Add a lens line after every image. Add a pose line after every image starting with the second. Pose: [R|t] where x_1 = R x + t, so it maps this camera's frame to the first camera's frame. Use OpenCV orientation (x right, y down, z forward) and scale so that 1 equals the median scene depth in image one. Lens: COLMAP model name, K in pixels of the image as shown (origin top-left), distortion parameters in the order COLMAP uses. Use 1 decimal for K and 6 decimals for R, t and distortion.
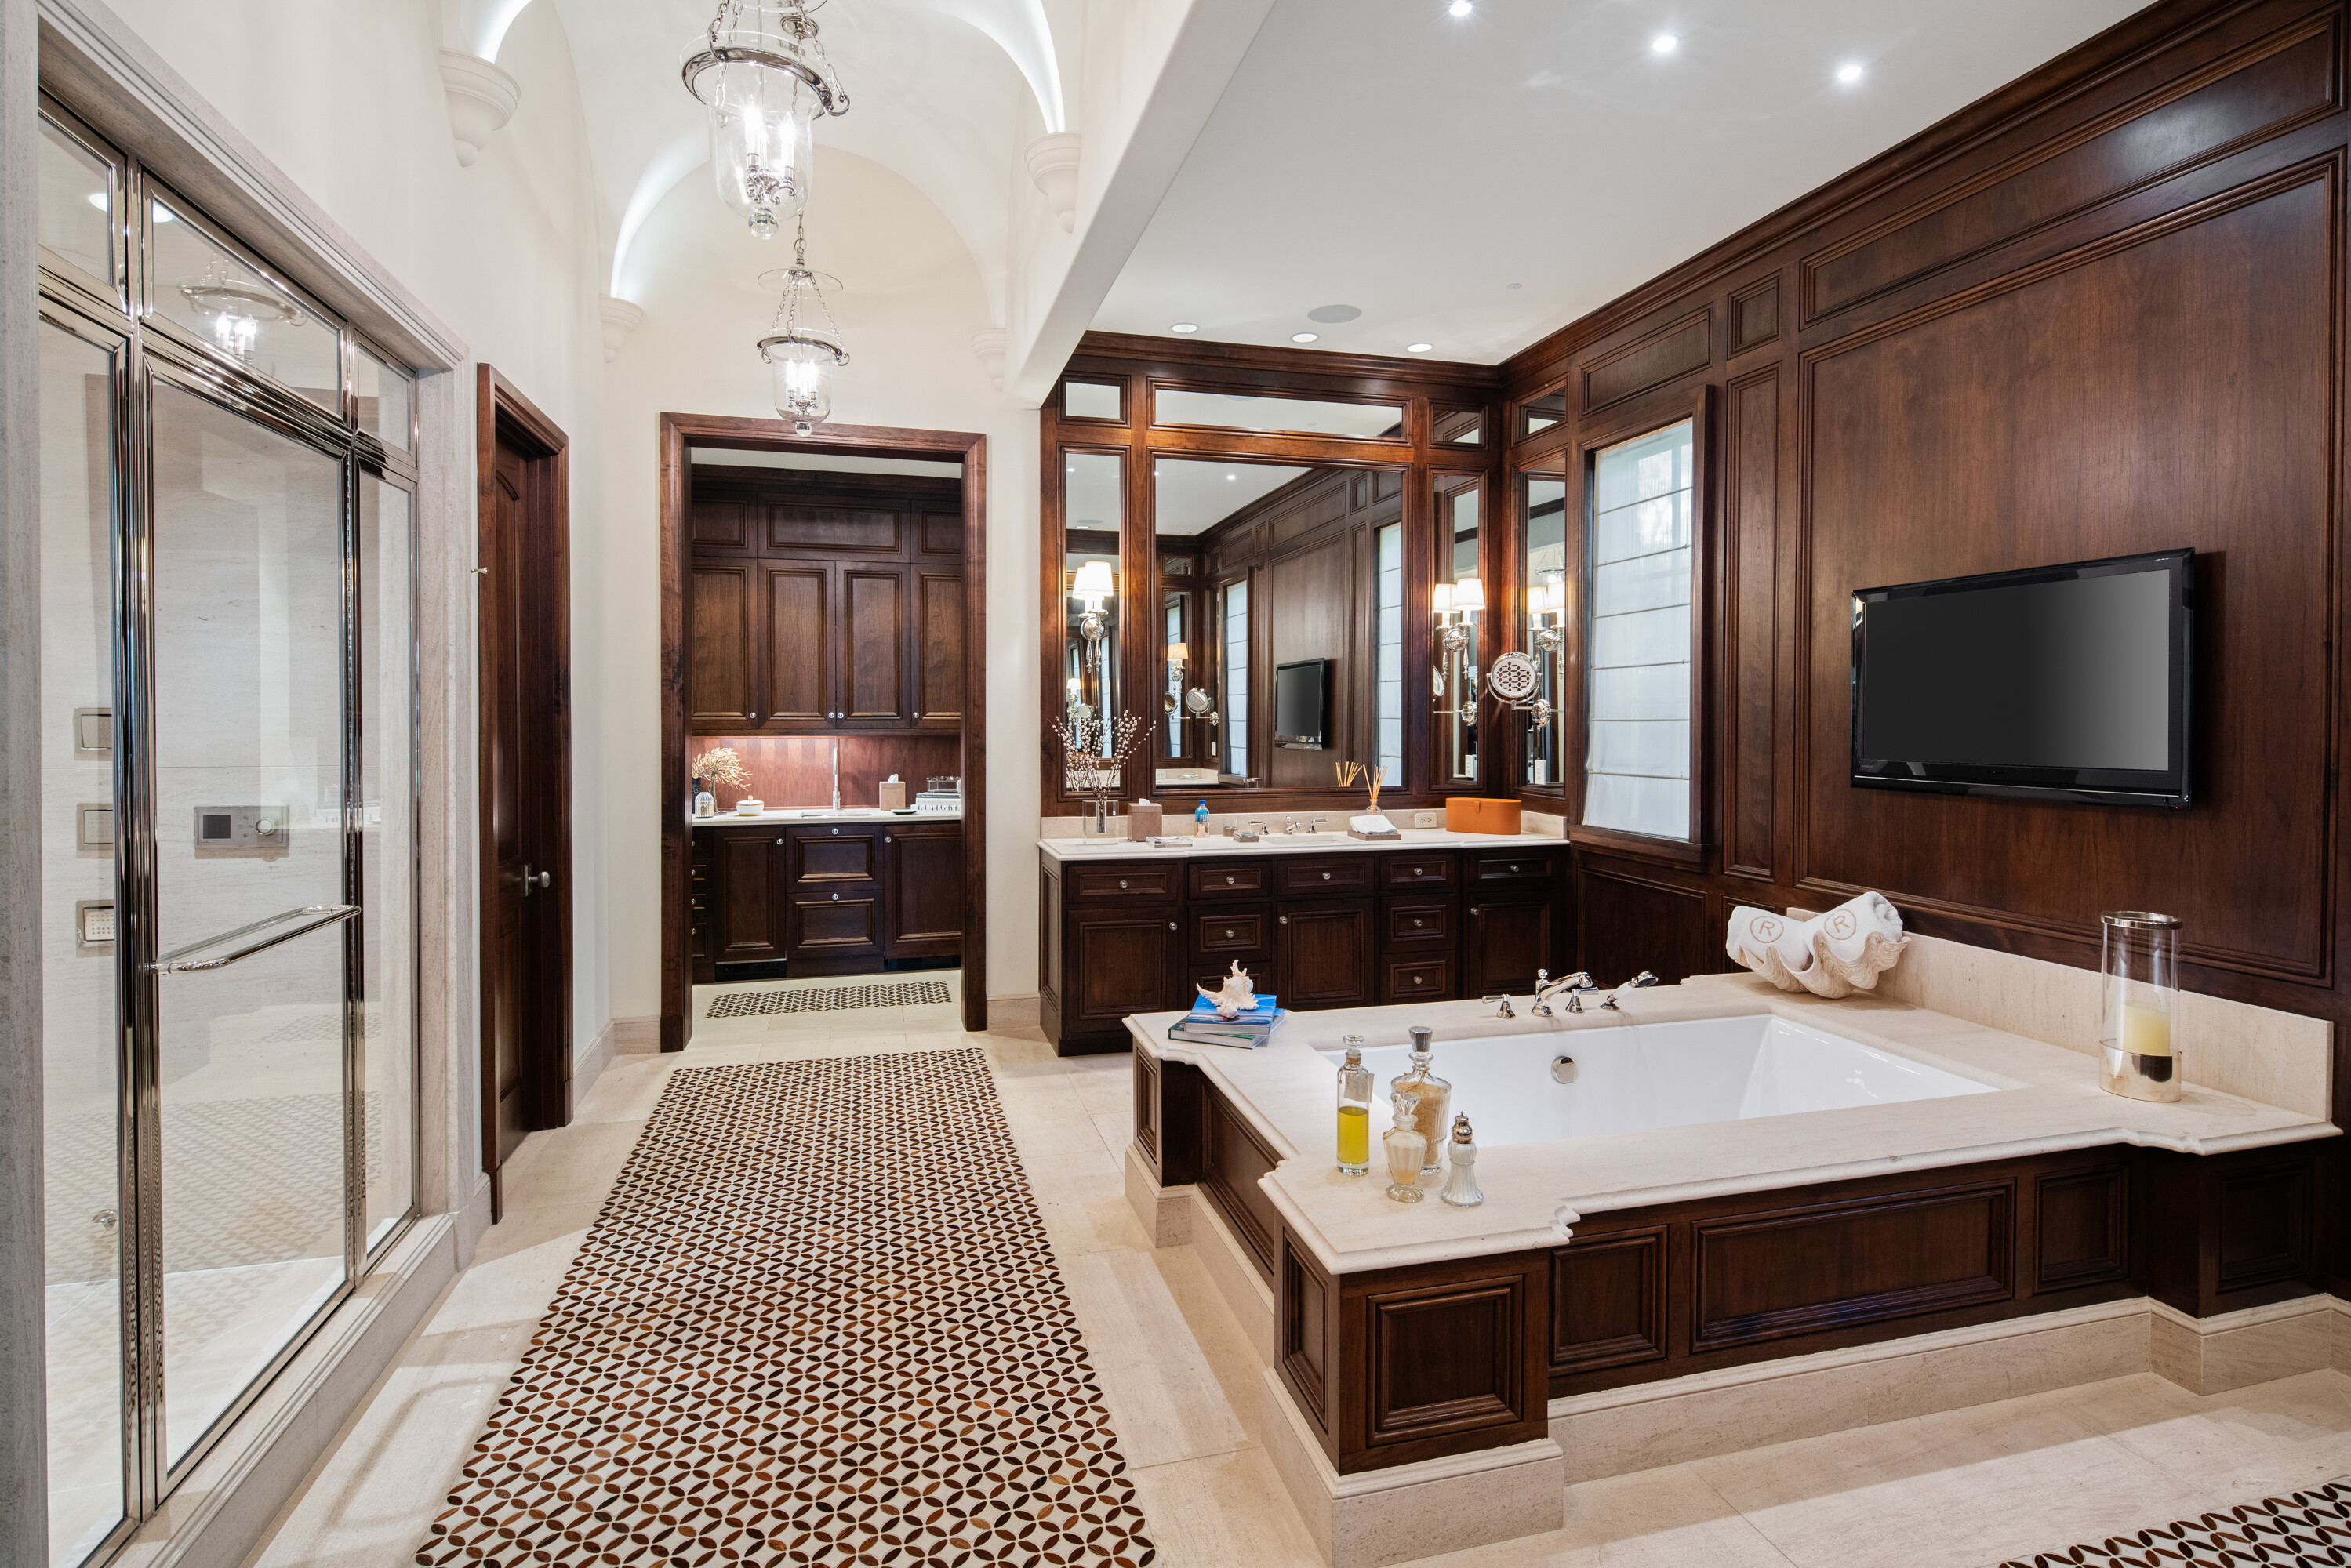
lens RADIAL K [[1136.9, 0, 1163.7], [0, 1136.9, 709.3], [0, 0, 1]] dist [-0.001091, -0.001288]
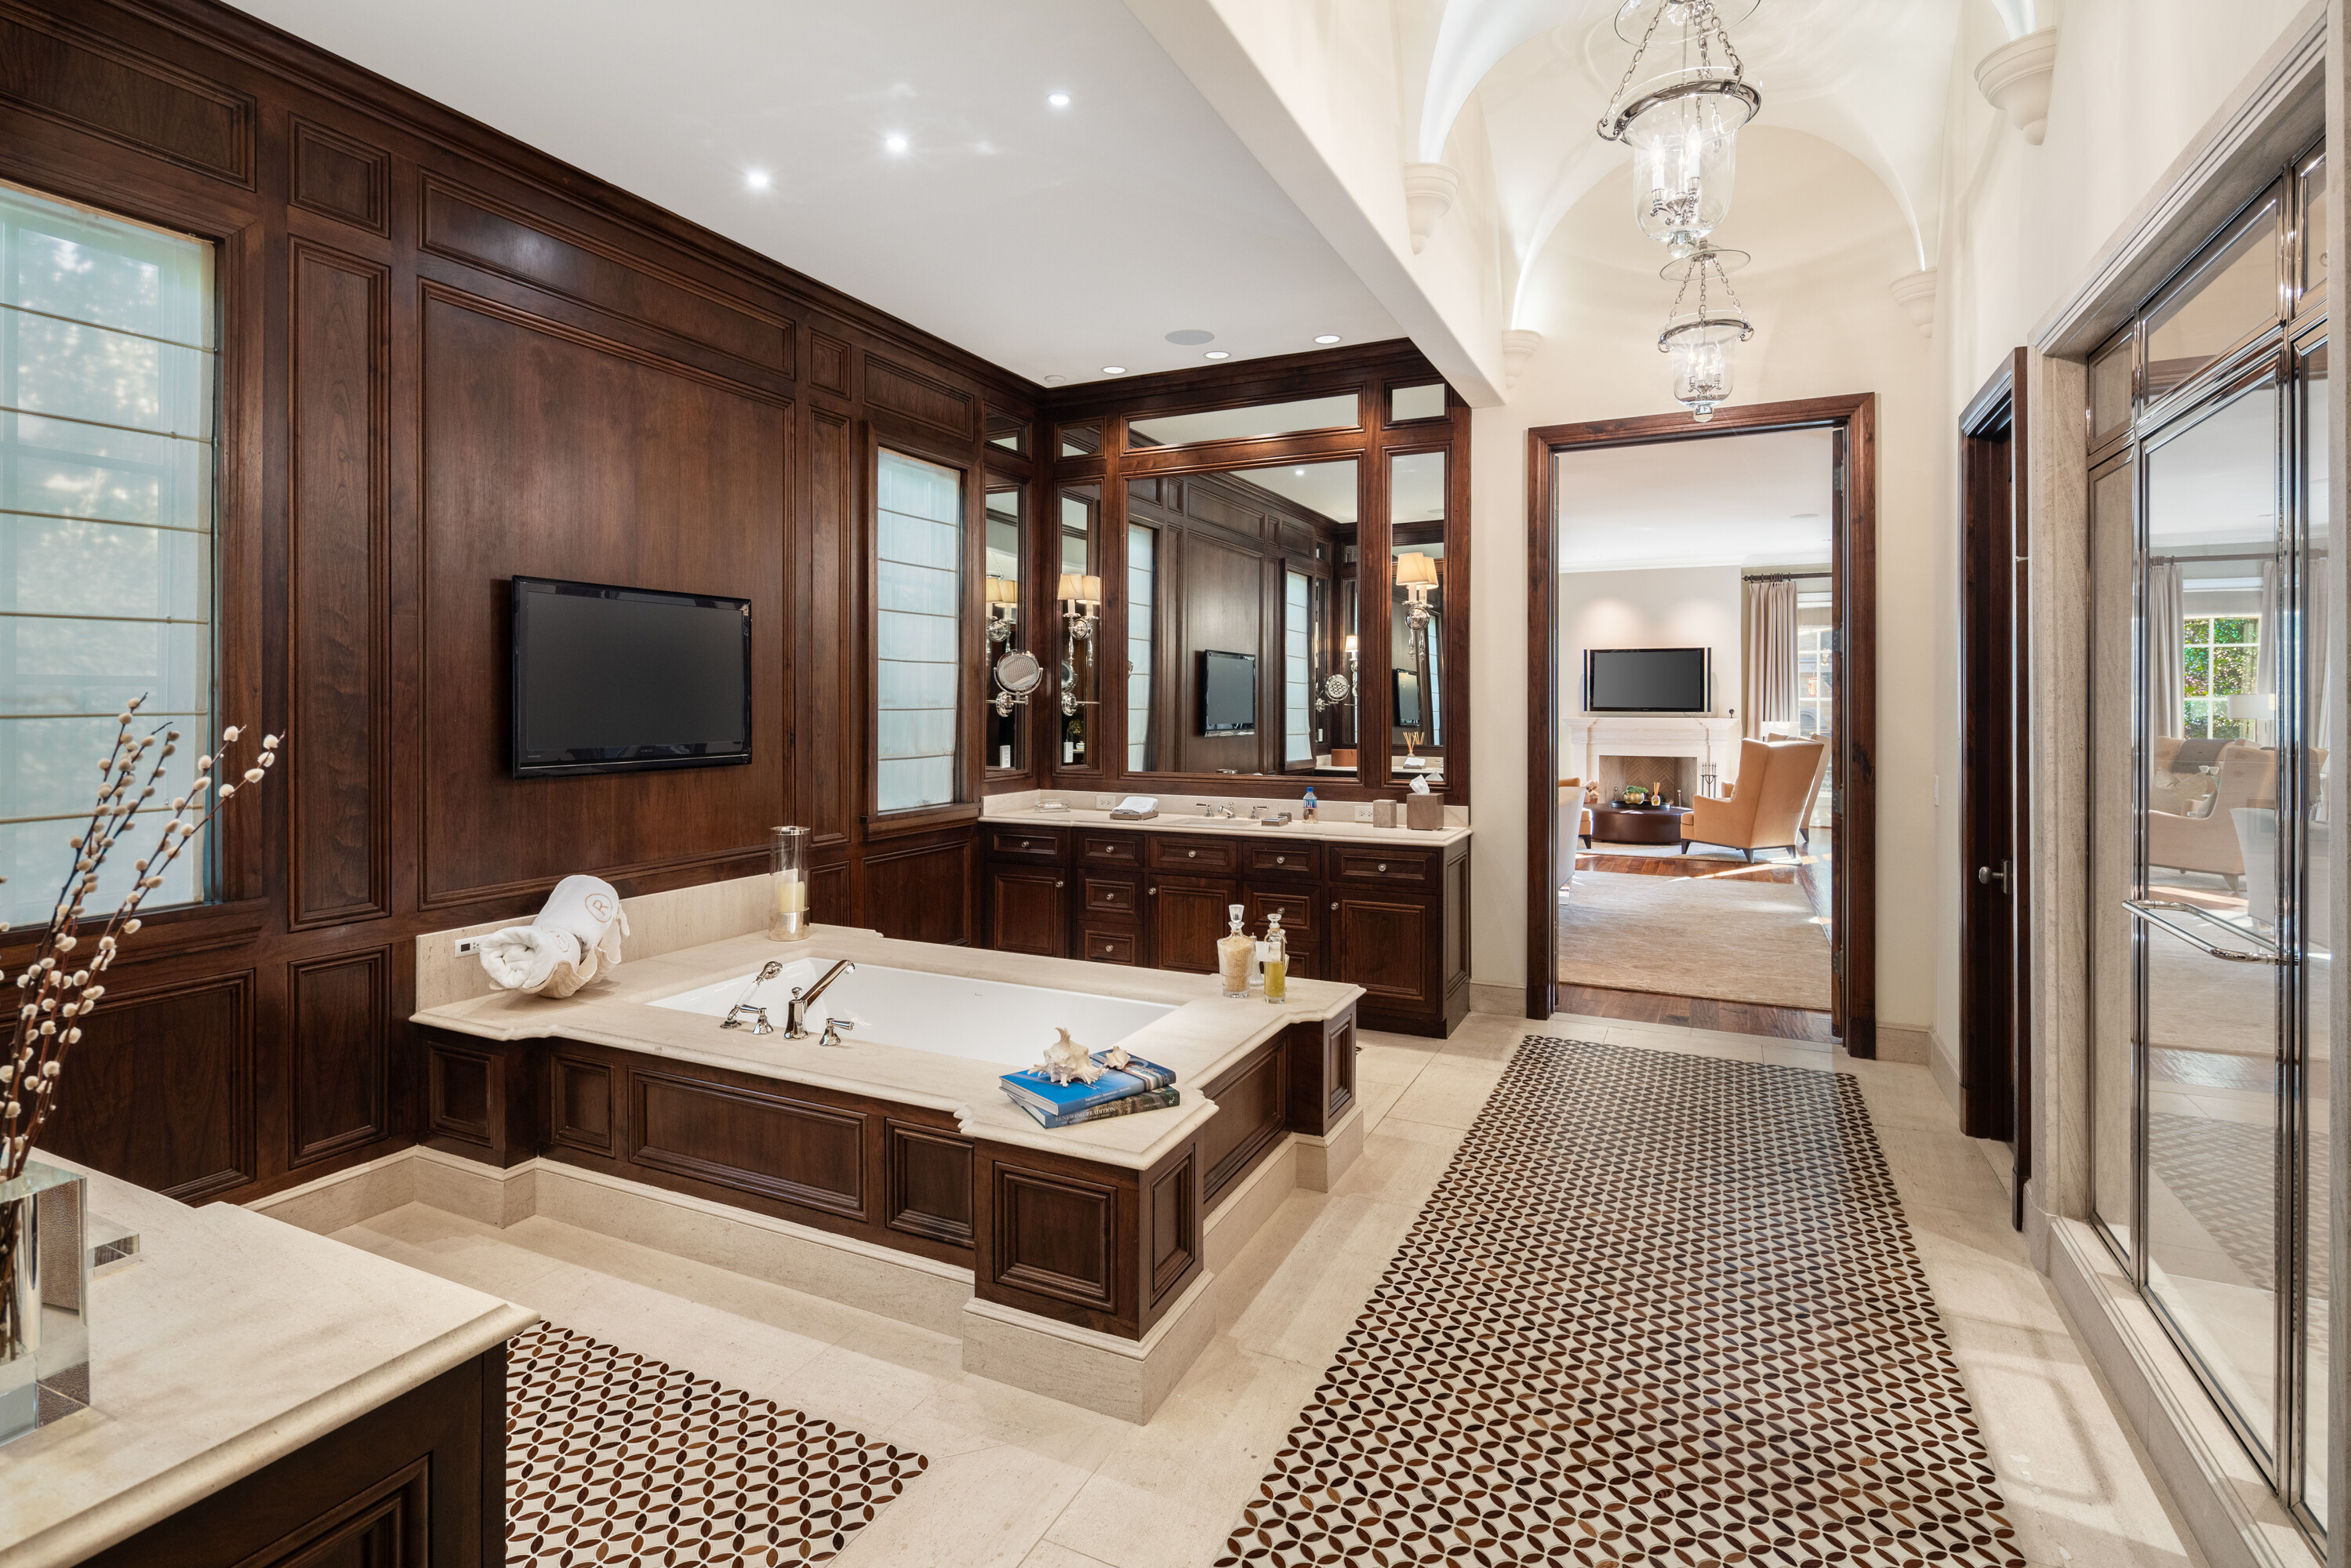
lens RADIAL K [[1136.9, 0, 1163.7], [0, 1136.9, 709.3], [0, 0, 1]] dist [-0.001091, -0.001288]
pose [[-0.757055, -0.005978, 0.653324, -0.537663], [-0.001977, 0.999975, 0.006858, 0.000702], [-0.653348, 0.003900, -0.757047, 1.690838]]
